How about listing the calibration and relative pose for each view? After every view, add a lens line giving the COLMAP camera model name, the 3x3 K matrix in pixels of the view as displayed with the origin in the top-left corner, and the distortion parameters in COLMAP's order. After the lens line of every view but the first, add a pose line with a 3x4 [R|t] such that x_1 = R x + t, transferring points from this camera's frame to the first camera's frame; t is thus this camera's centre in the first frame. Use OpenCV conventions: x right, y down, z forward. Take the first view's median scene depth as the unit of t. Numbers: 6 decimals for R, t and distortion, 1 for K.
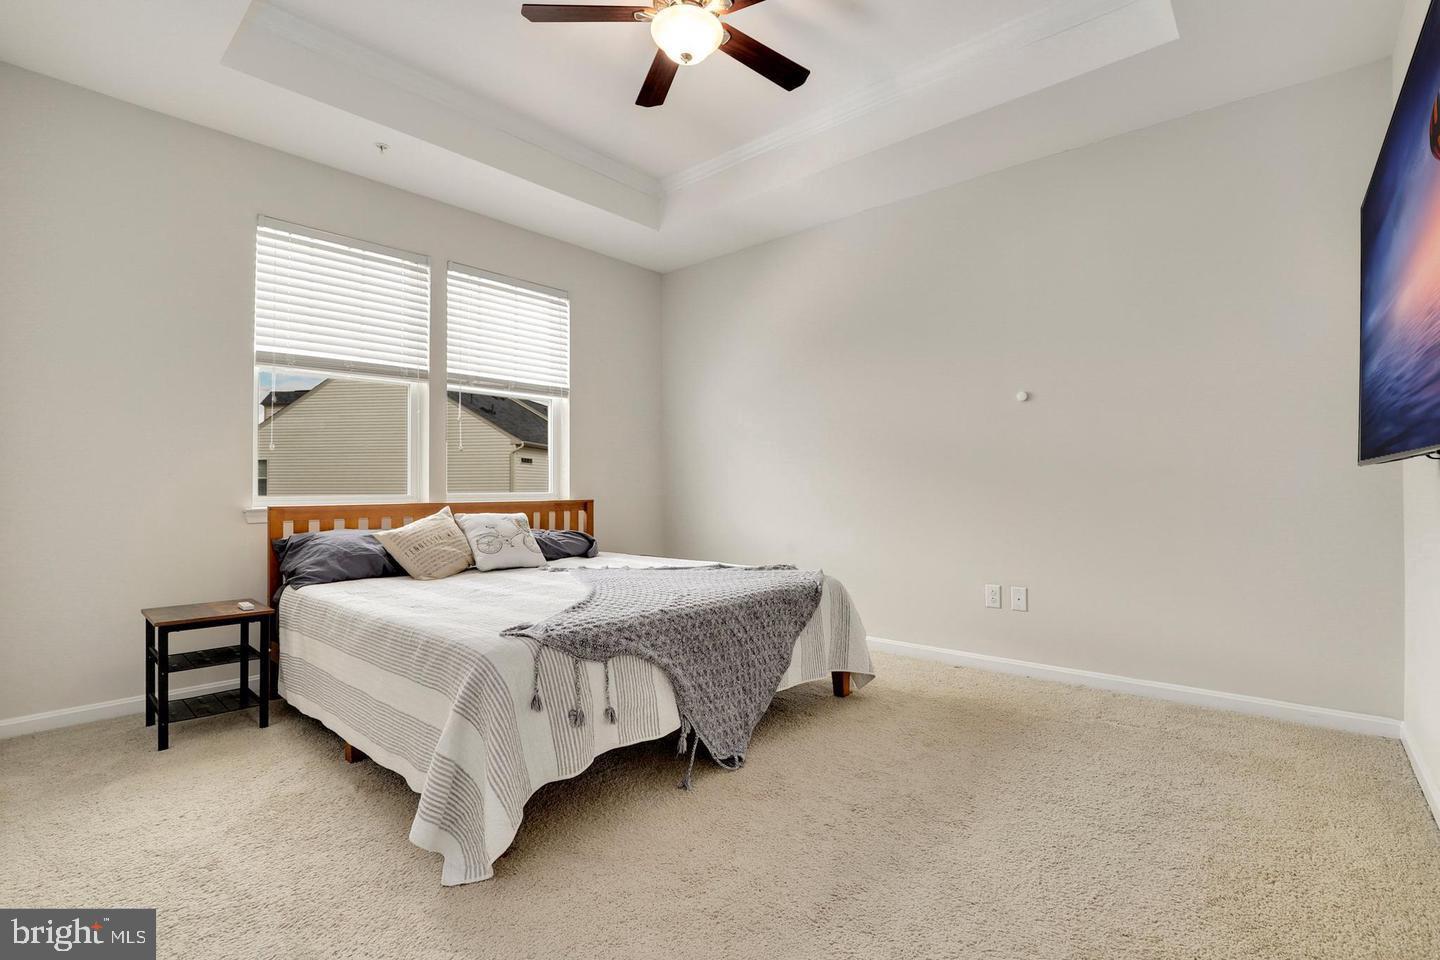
lens RADIAL K [[666.8, 0, 721.9], [0, 666.8, 485.6], [0, 0, 1]] dist [-0.031856, 0.000105]
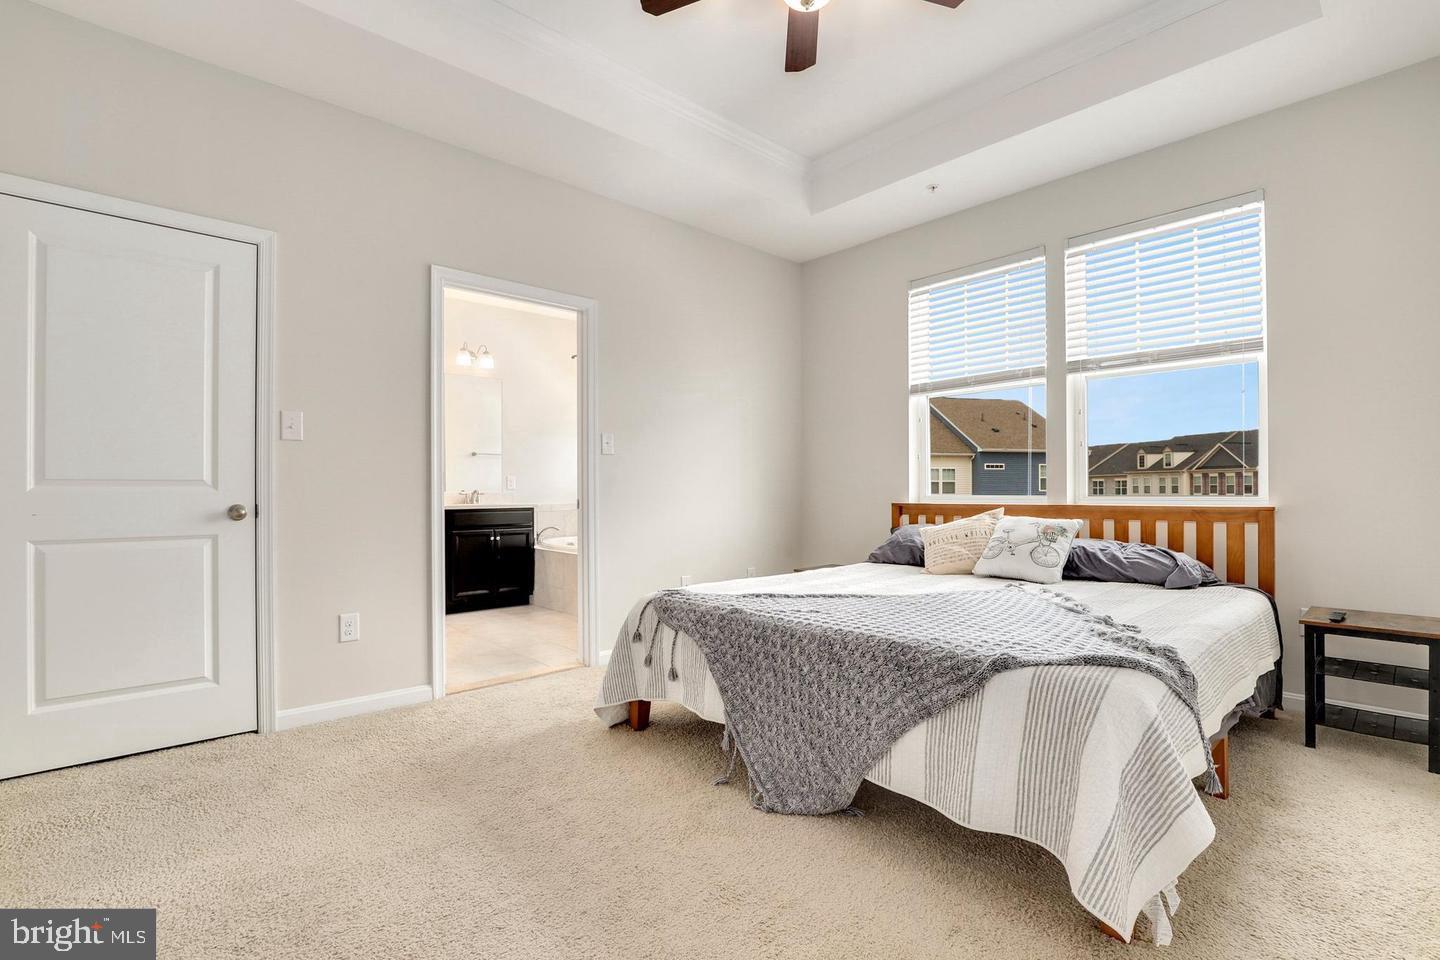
lens RADIAL K [[666.8, 0, 721.9], [0, 666.8, 485.6], [0, 0, 1]] dist [-0.031856, 0.000105]
pose [[-0.109876, -0.001186, -0.993945, 0.734565], [0.010500, 0.999942, -0.002354, -0.004472], [0.993890, -0.010695, -0.109857, 0.846882]]
